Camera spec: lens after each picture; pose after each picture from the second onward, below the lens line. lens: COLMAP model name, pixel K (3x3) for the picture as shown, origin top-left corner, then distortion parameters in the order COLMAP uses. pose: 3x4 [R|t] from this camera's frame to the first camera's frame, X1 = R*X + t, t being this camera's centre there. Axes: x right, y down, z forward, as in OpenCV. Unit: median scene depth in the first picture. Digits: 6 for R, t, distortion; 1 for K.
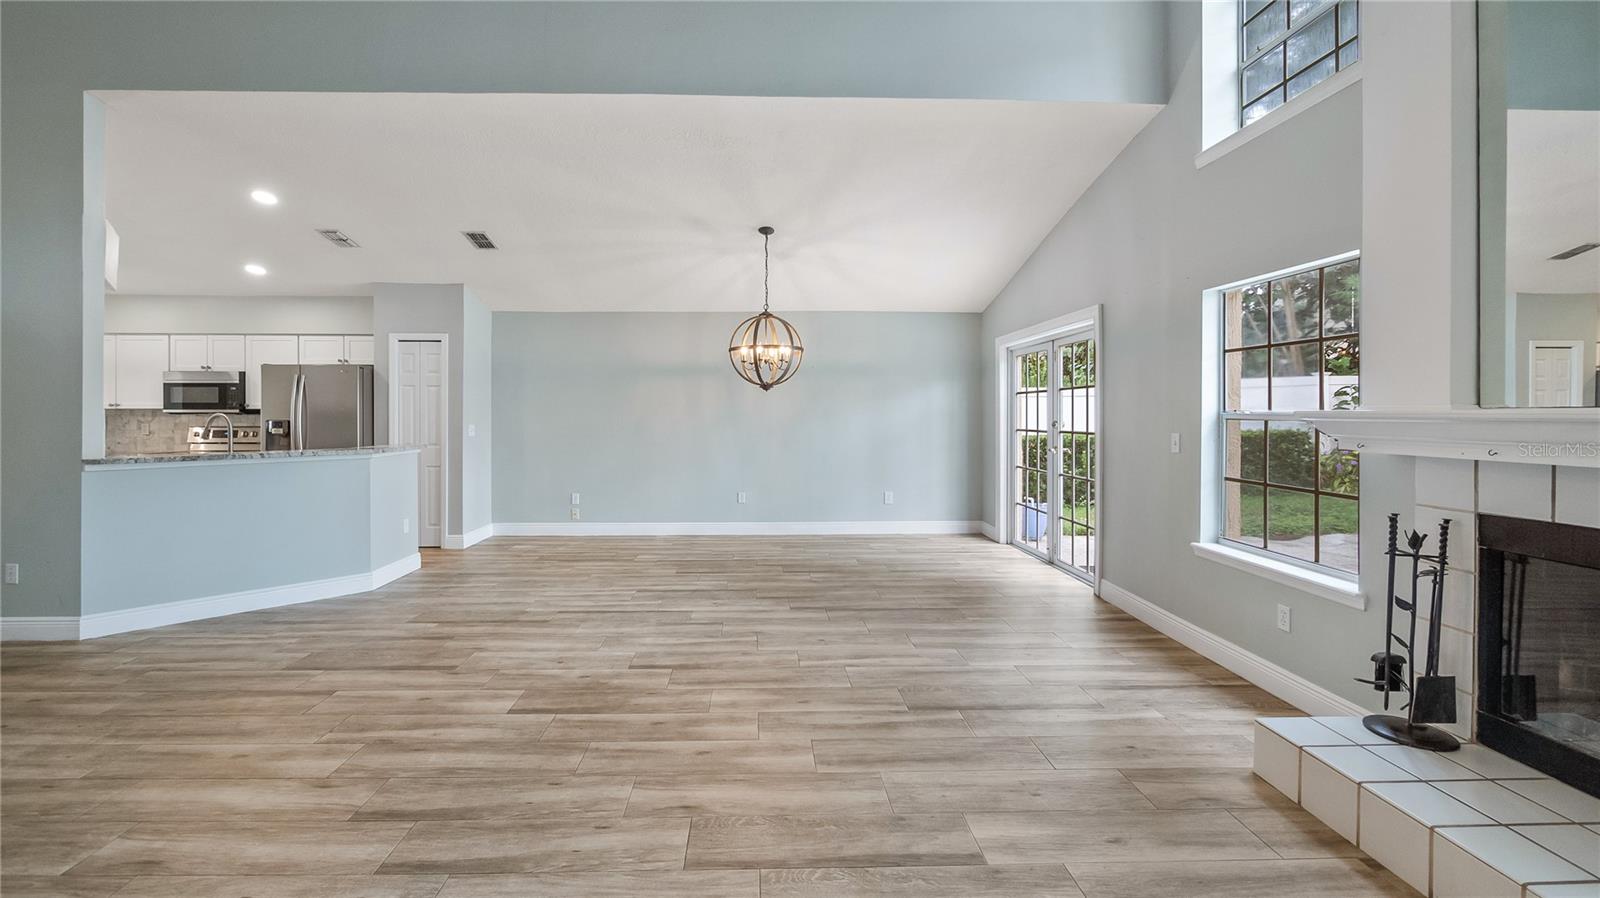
lens RADIAL K [[629.9, 0, 766.4], [0, 629.9, 415.7], [0, 0, 1]] dist [-0.004513, -0.000246]
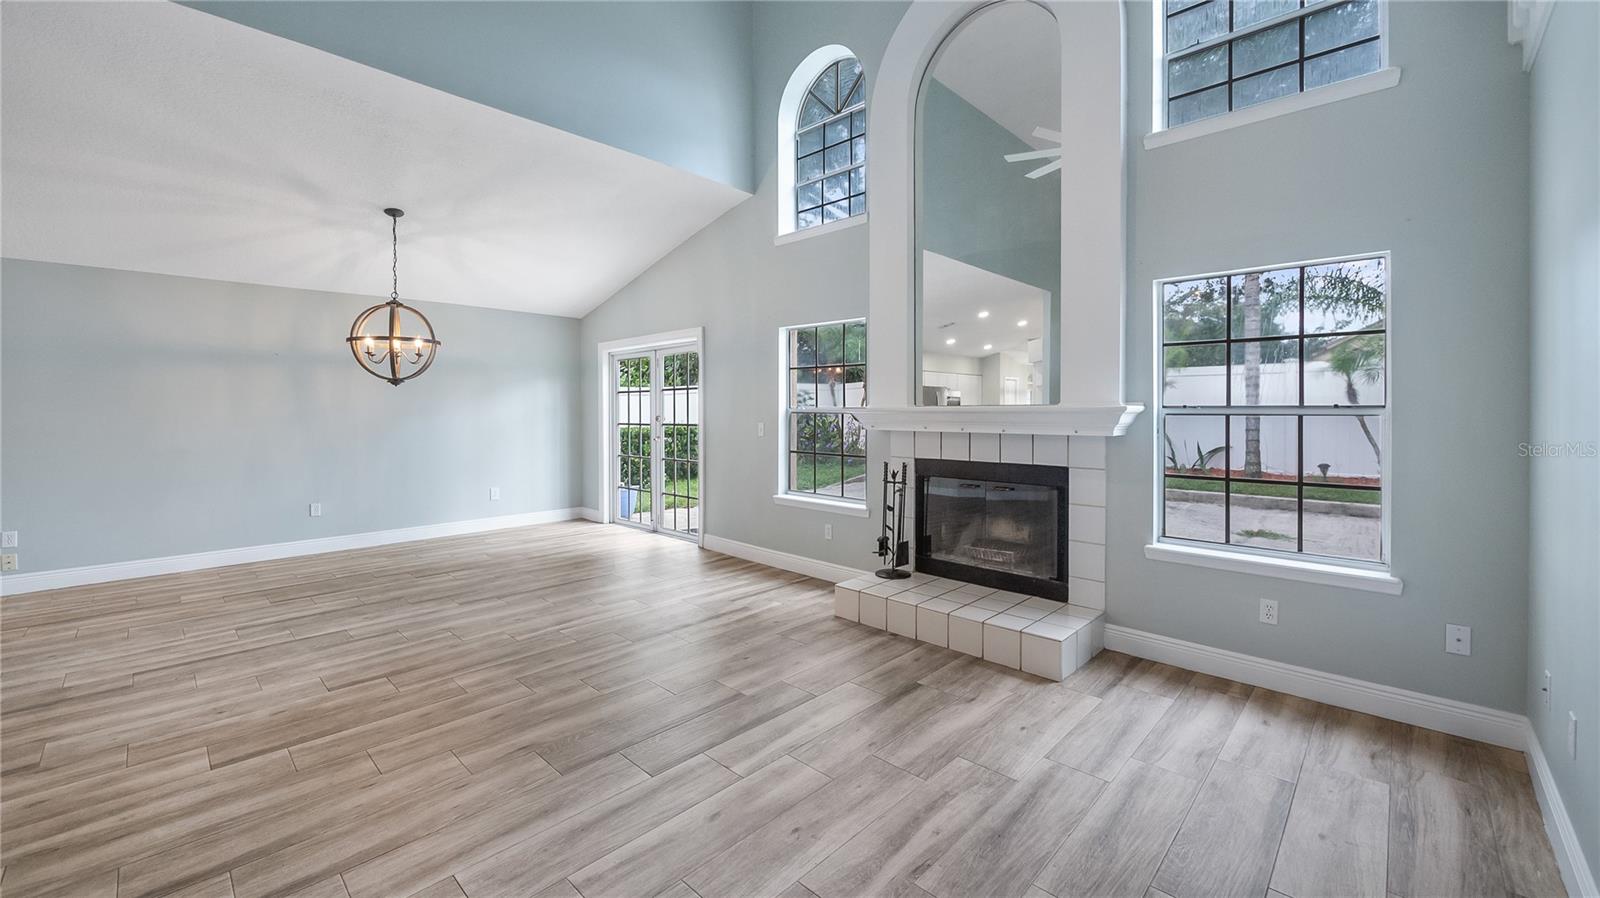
lens RADIAL K [[635.0, 0, 792.2], [0, 635.0, 415.8], [0, 0, 1]] dist [-0.003470, -0.000143]
pose [[0.712973, -0.009631, 0.701126, -0.381610], [0.004681, 0.999949, 0.008975, -0.001640], [-0.701176, -0.003117, 0.712981, -0.121899]]
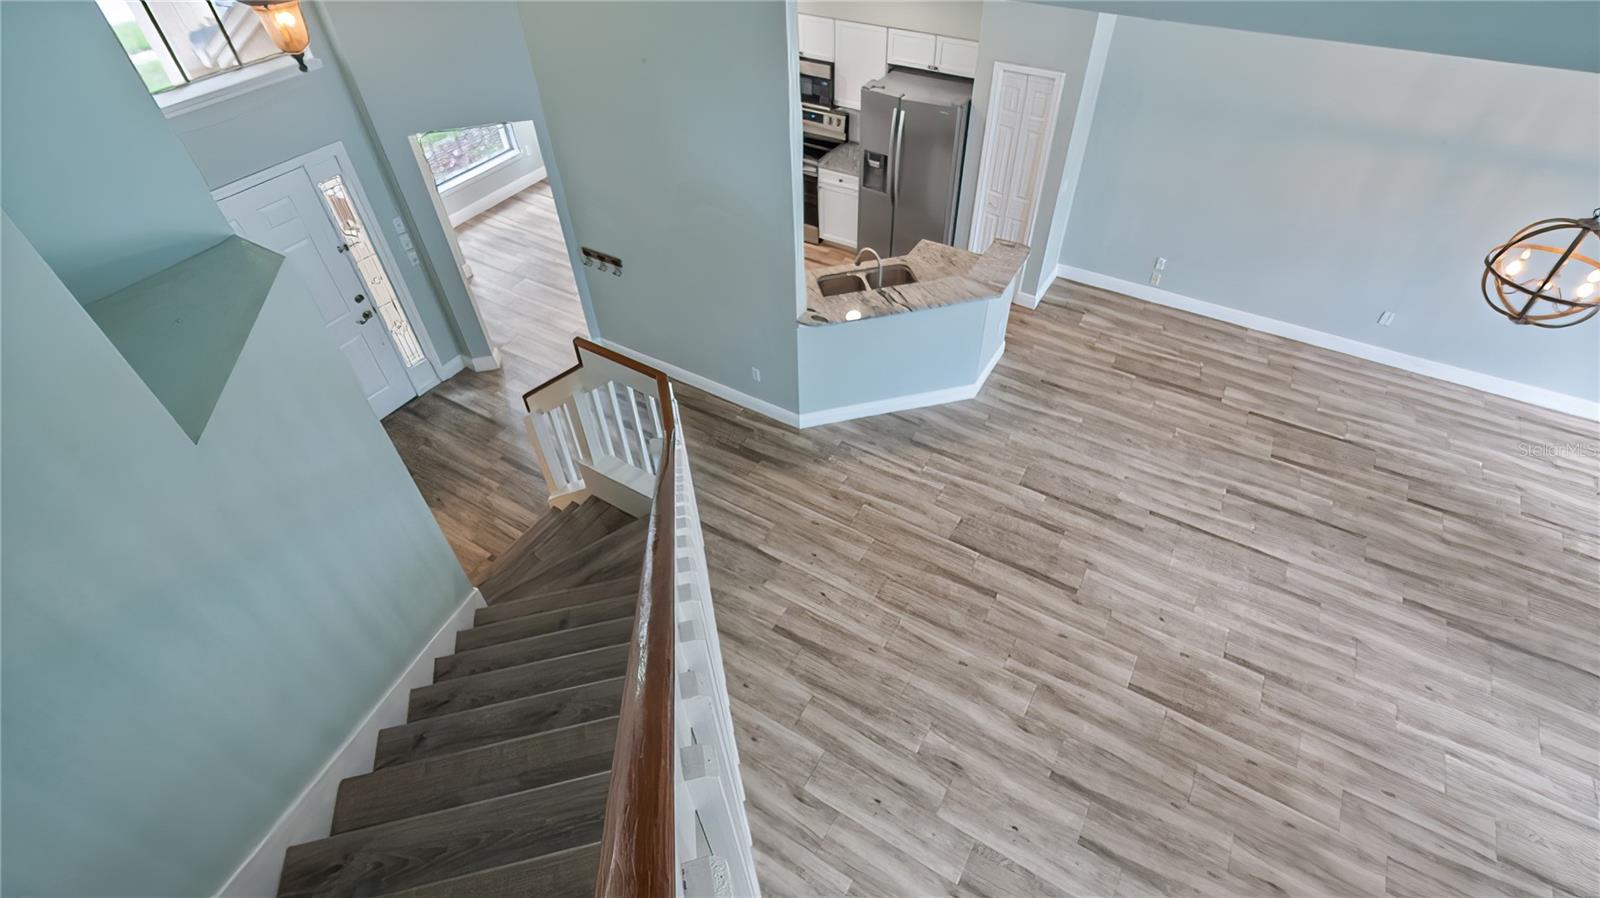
lens RADIAL K [[749.2, 0, 813.9], [0, 749.2, 440.3], [0, 0, 1]] dist [-0.000480, 0.000370]
pose [[0.845791, 0.356290, -0.397108, -0.453690], [0.020636, 0.721920, 0.691668, -0.856842], [0.533115, -0.593202, 0.603241, 0.005523]]
